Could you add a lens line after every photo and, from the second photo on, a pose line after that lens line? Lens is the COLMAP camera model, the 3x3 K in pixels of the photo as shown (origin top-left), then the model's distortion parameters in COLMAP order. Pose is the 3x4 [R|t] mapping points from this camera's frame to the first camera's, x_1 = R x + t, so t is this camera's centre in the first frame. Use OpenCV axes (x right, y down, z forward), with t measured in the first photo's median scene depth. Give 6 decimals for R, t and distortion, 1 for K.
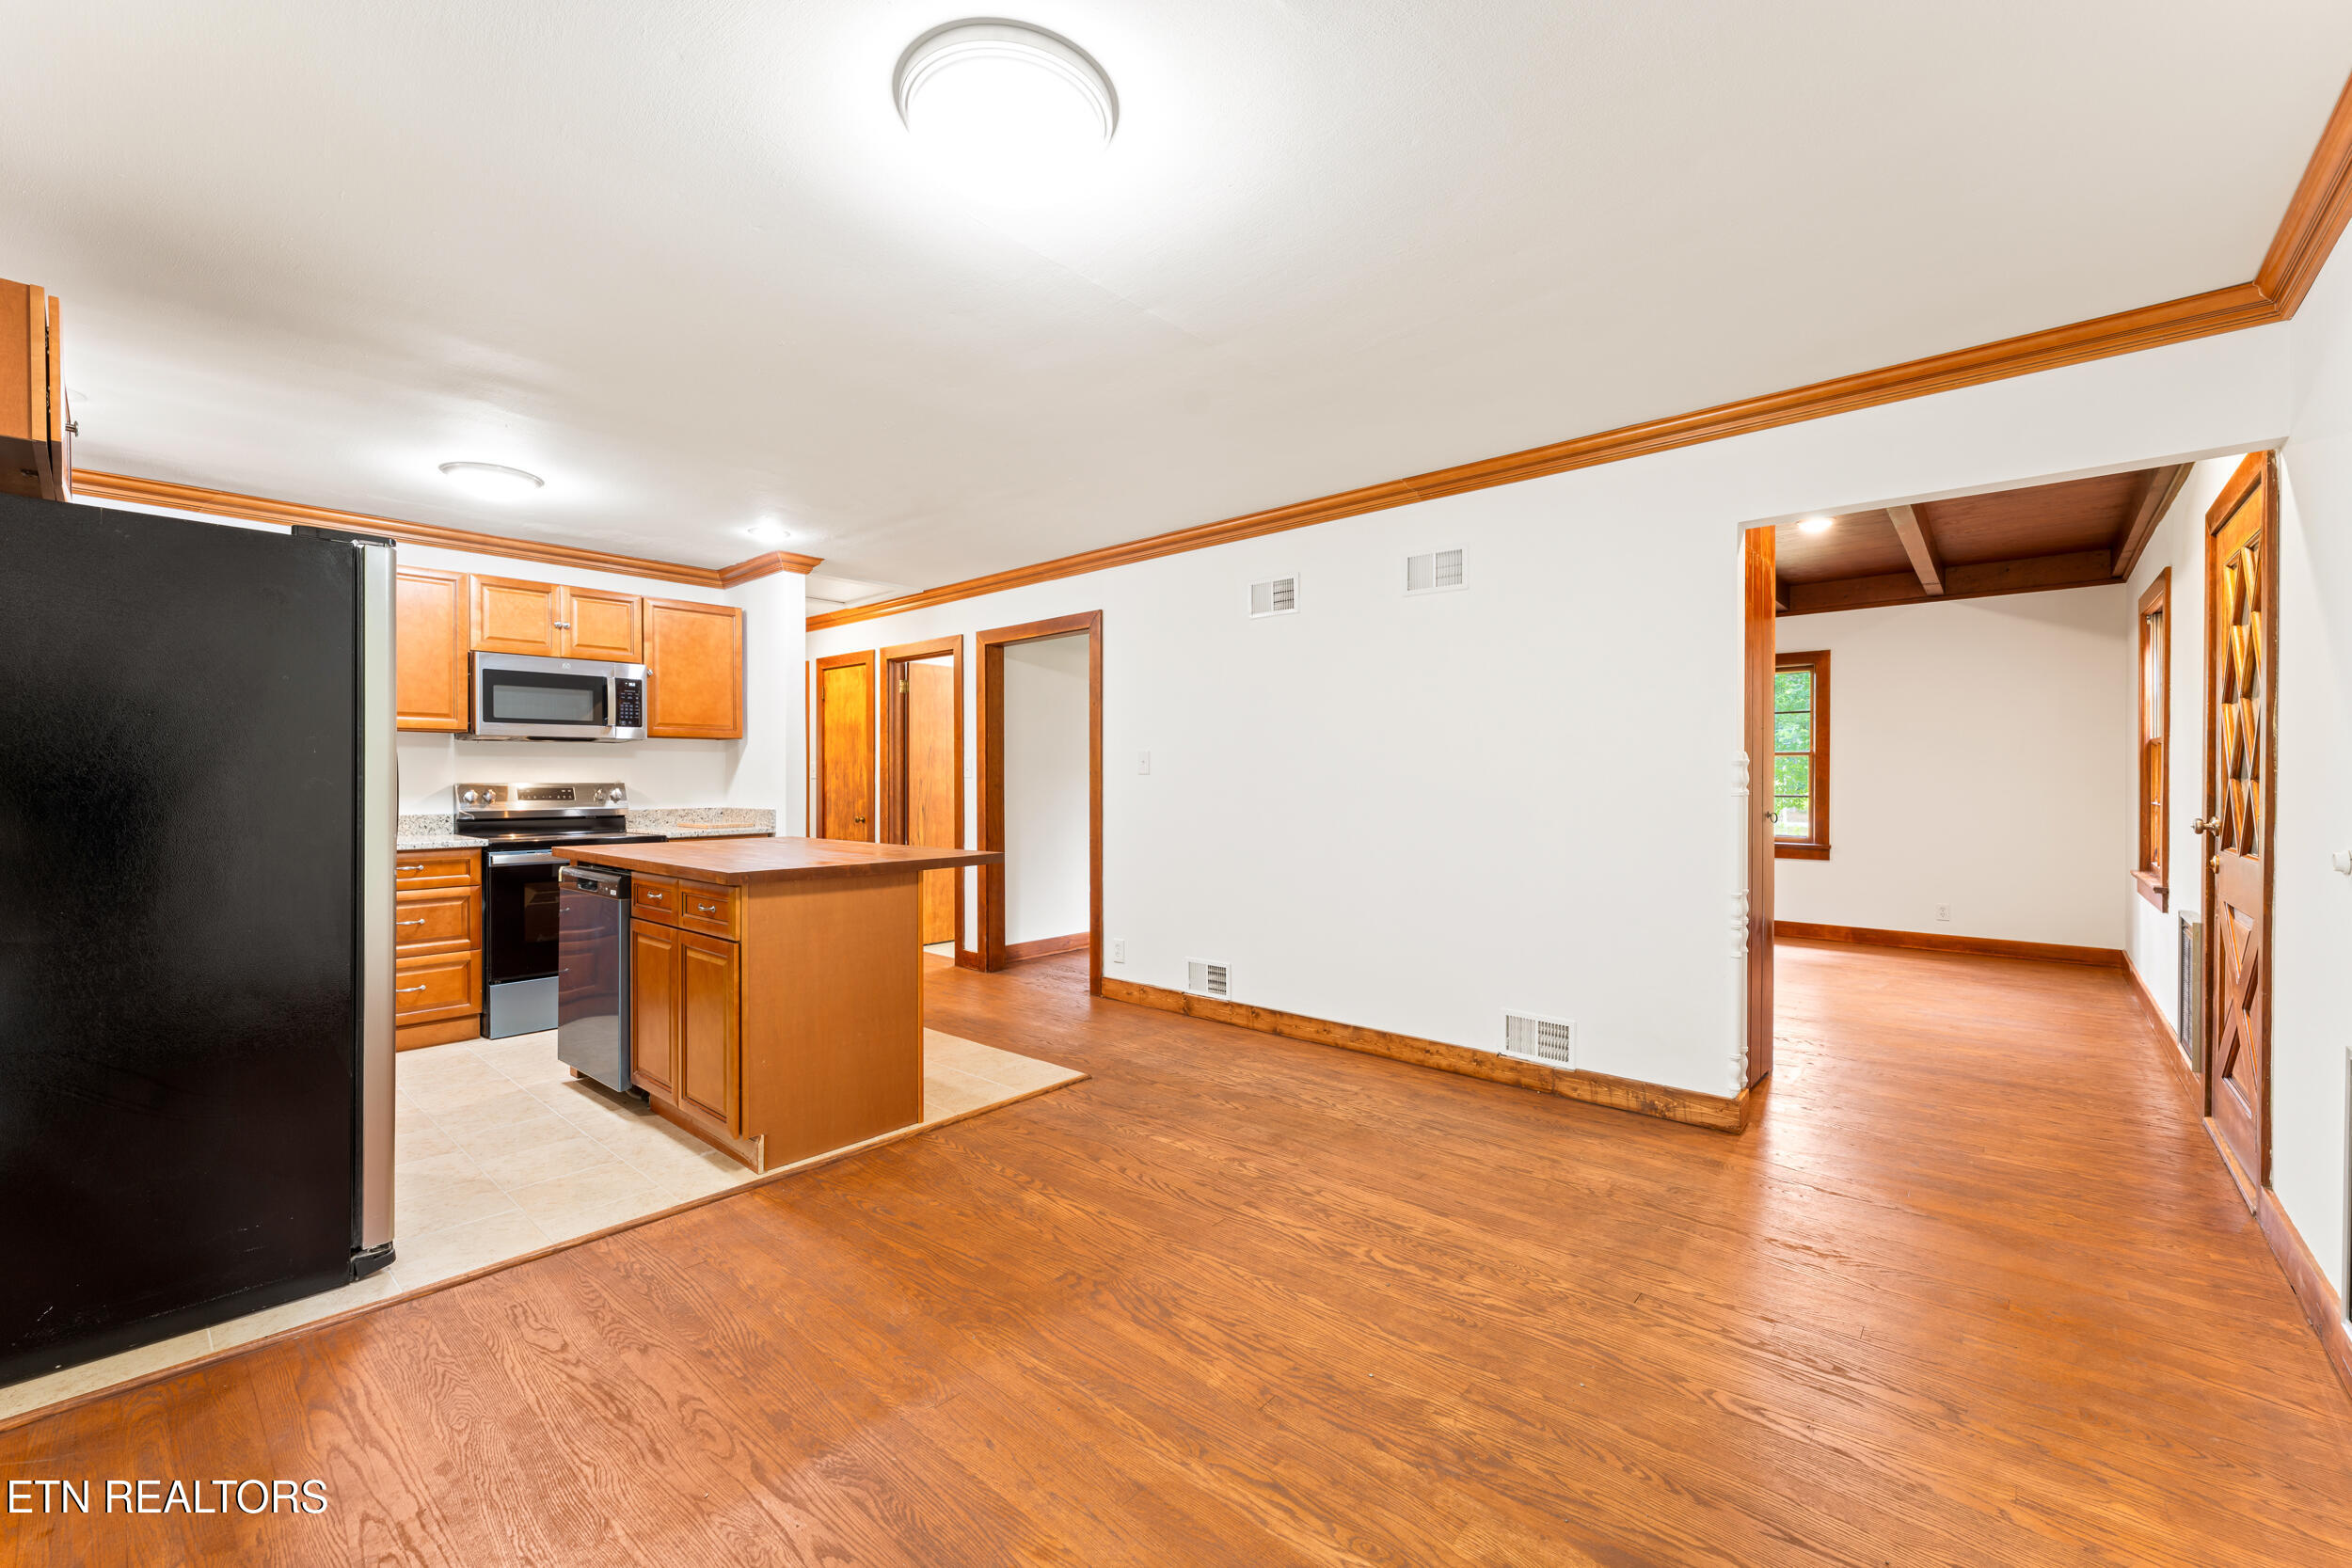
lens RADIAL K [[970.9, 0, 1192.6], [0, 970.9, 784.8], [0, 0, 1]] dist [0.000586, 0.000011]
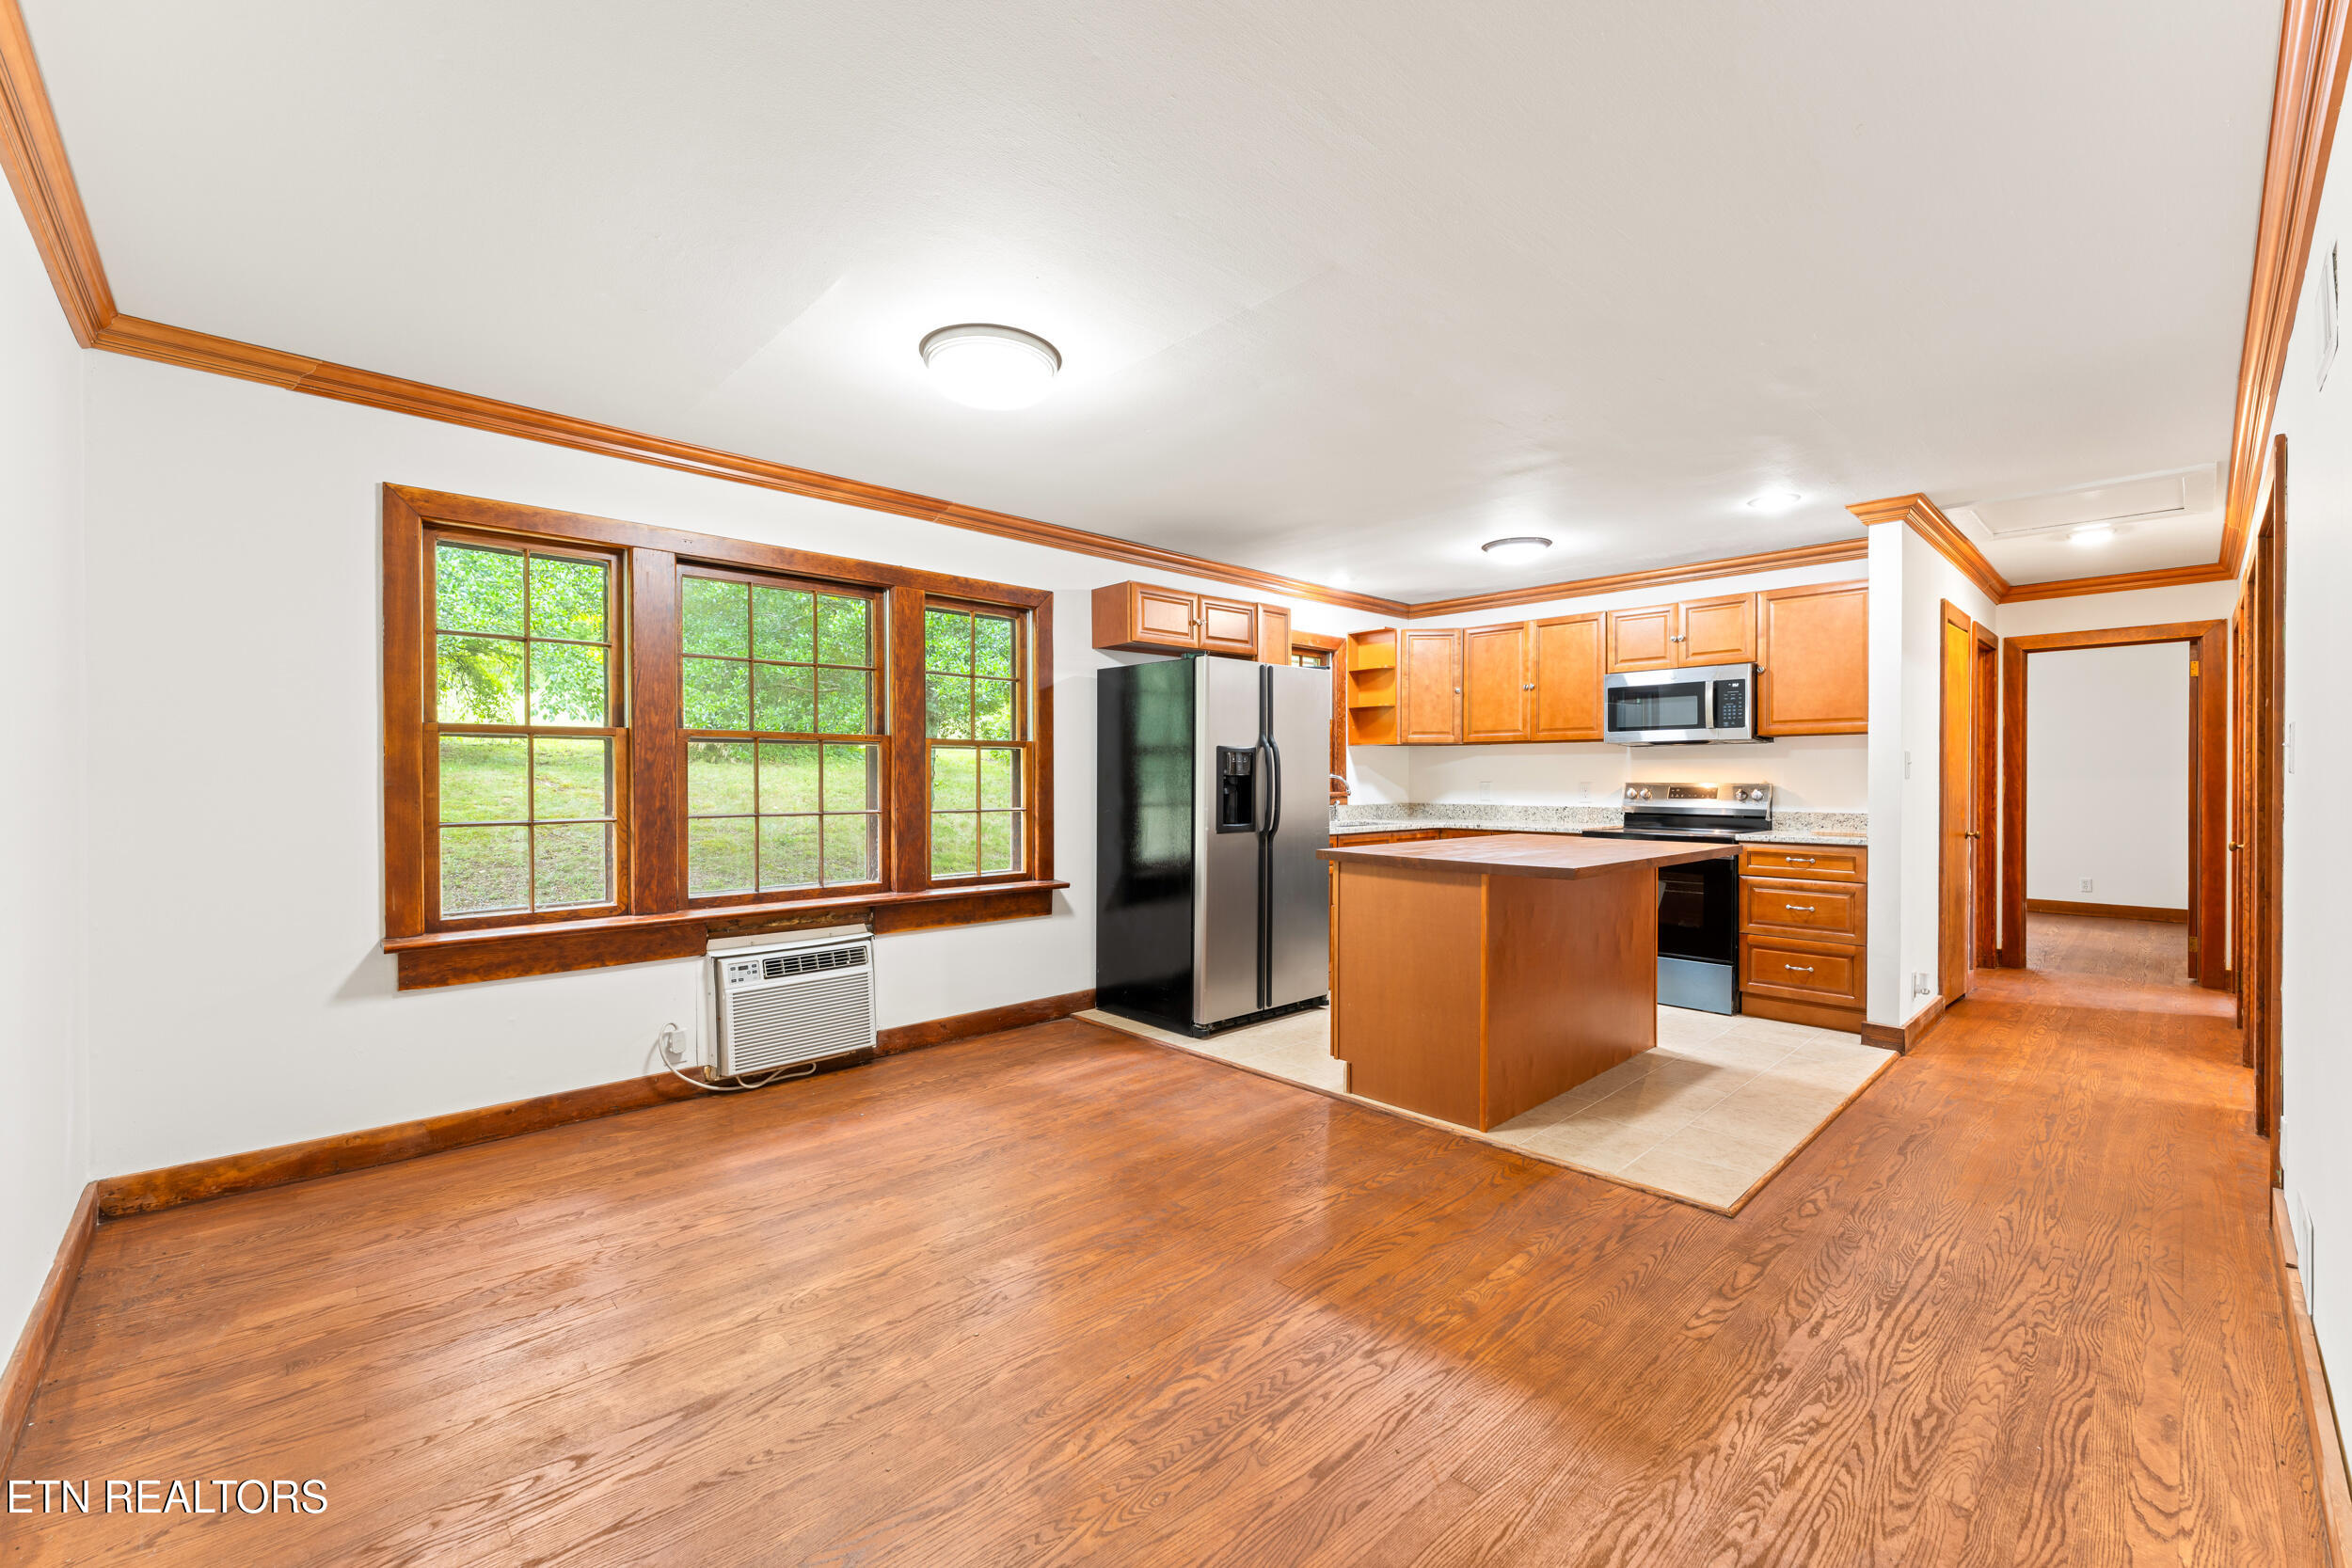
lens RADIAL K [[950.7, 0, 1128.9], [0, 950.7, 780.2], [0, 0, 1]] dist [-0.000705, -0.000354]
pose [[-0.133743, 0.003128, -0.991011, 0.569432], [-0.008386, 0.999956, 0.004288, -0.005264], [0.990981, 0.008885, -0.133710, 0.617249]]
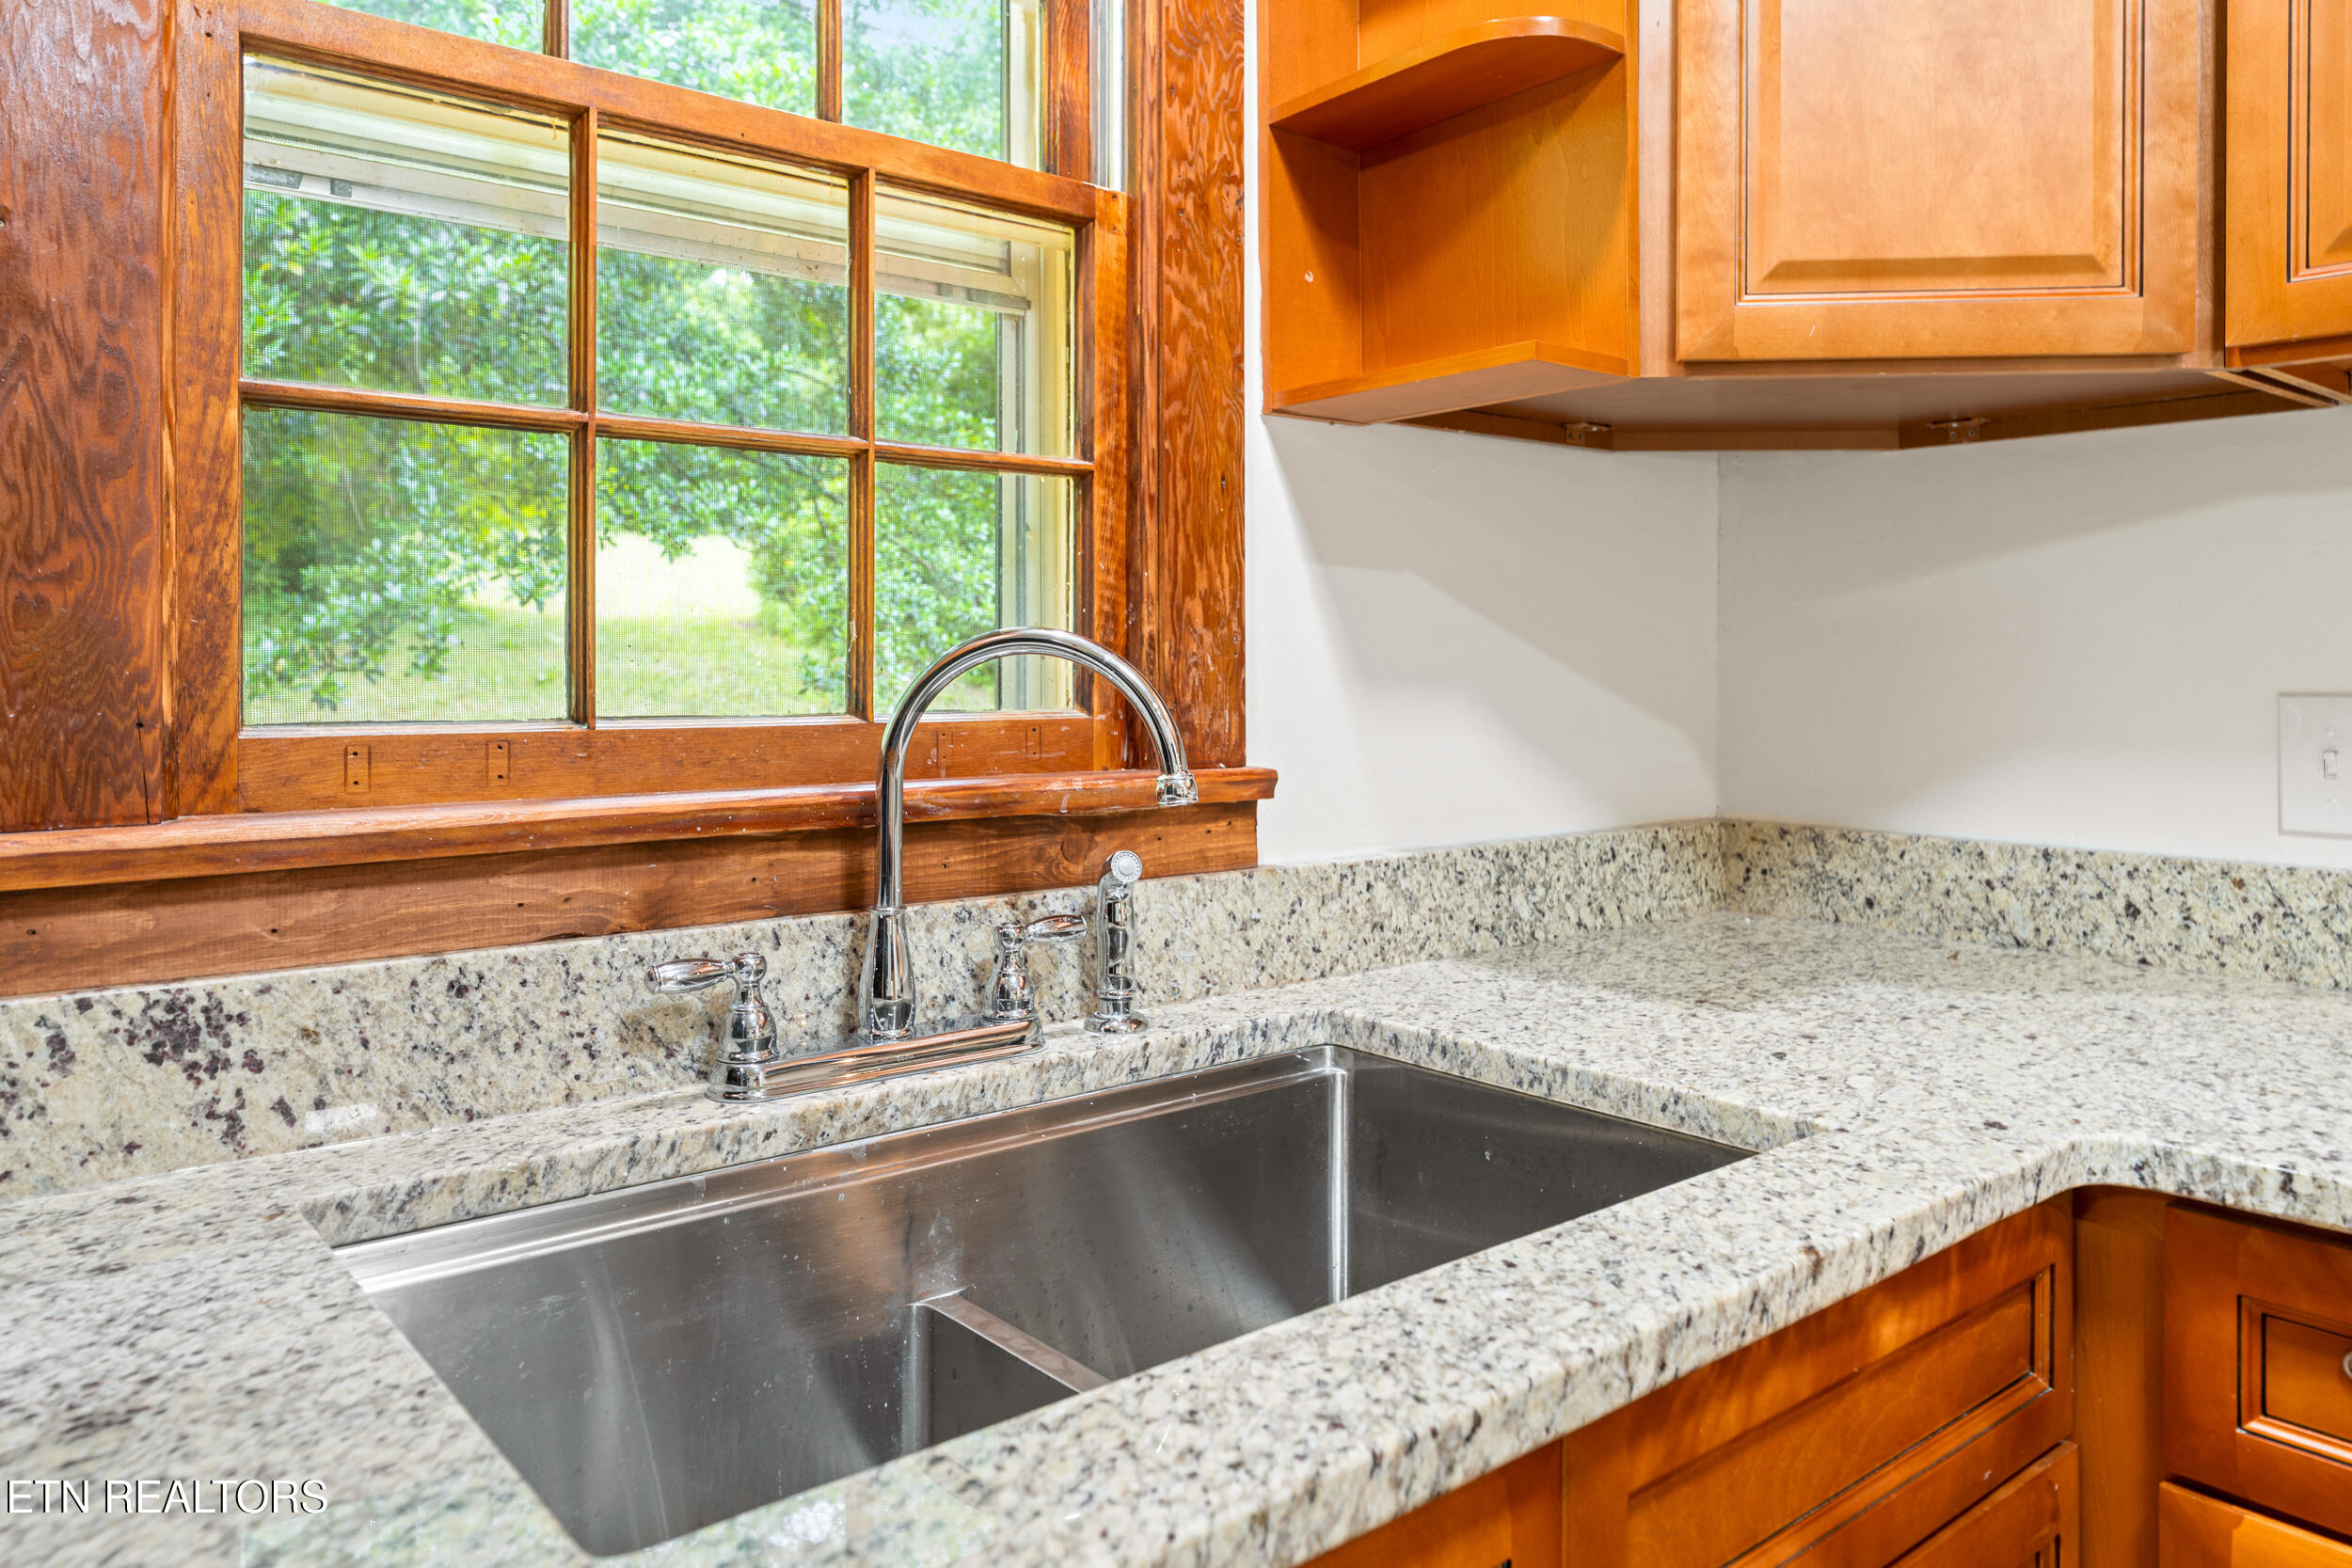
lens RADIAL K [[1638.0, 0, 1164.8], [0, 1638.0, 669.8], [0, 0, 1]] dist [0.004379, 0.001263]
pose [[-0.149131, 0.003326, -0.988812, -0.644610], [-0.010192, 0.999936, 0.004901, -0.004411], [0.988765, 0.010809, -0.149087, 0.791700]]
